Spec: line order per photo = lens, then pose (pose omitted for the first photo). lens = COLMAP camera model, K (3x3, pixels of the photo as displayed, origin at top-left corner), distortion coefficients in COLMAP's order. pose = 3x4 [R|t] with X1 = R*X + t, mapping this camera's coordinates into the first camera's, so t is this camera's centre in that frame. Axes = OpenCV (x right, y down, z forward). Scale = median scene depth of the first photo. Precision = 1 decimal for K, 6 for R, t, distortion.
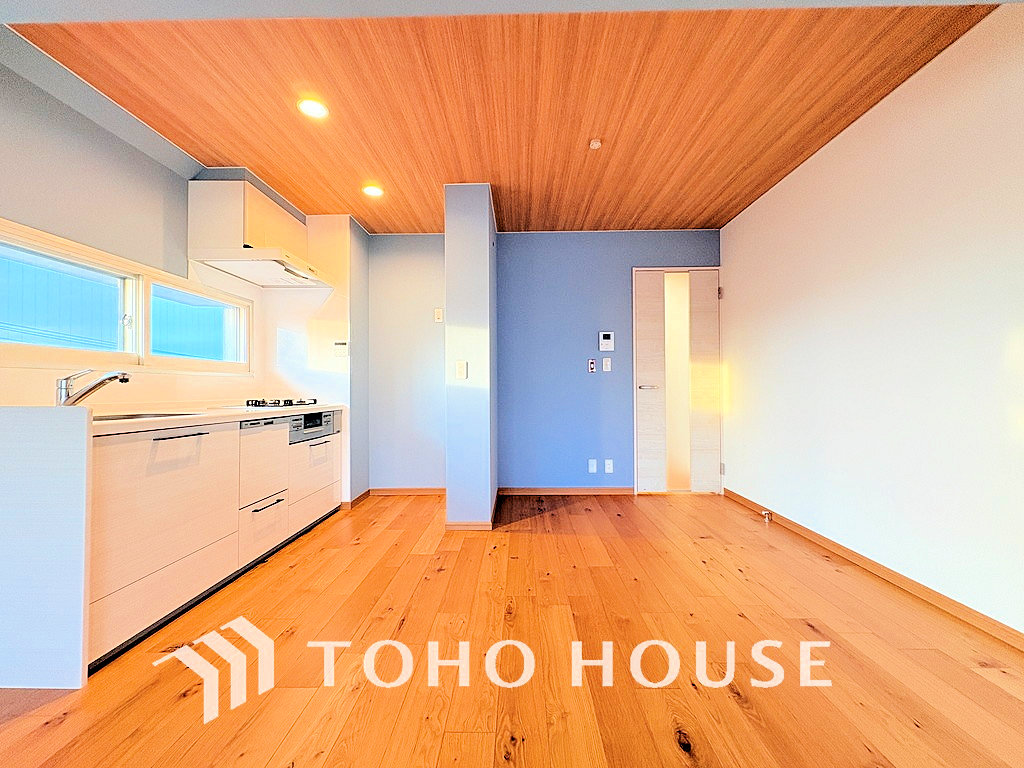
lens RADIAL K [[393.7, 0, 512.0], [0, 393.7, 384.0], [0, 0, 1]] dist [-0.000556, -0.000083]
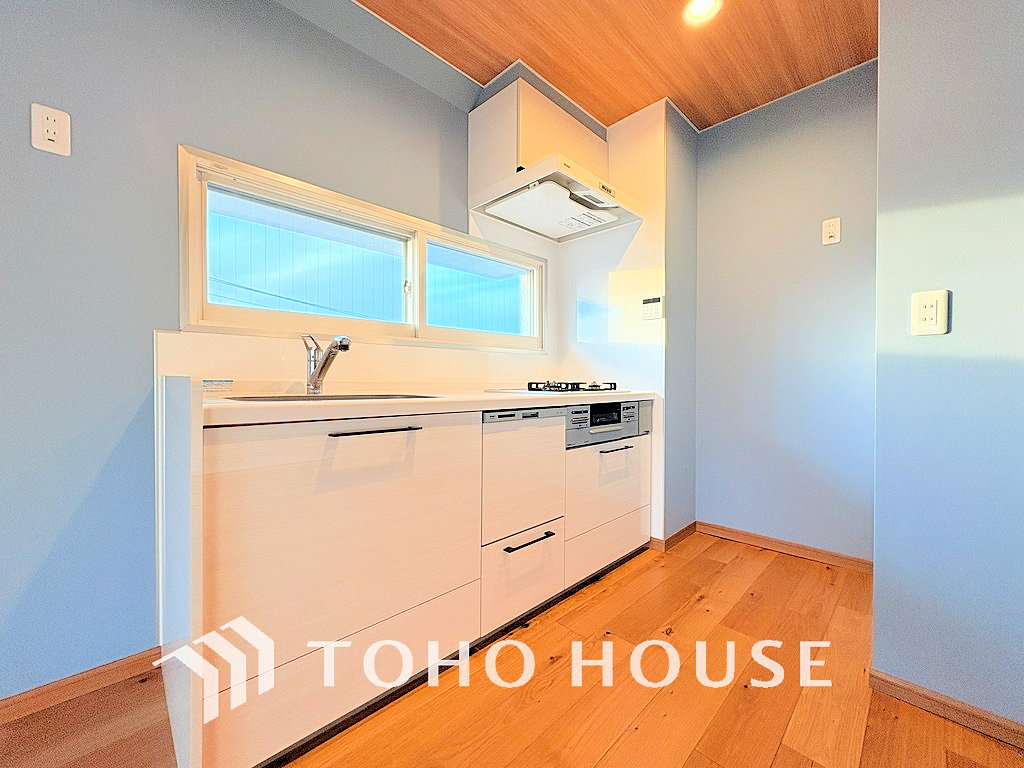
lens RADIAL K [[407.2, 0, 512.0], [0, 407.2, 384.0], [0, 0, 1]] dist [0.000886, -0.000110]
pose [[0.706594, 0.014294, -0.707475, -0.141694], [0.004003, 0.999699, 0.024196, 0.026387], [0.707608, -0.019929, 0.706324, 0.432077]]
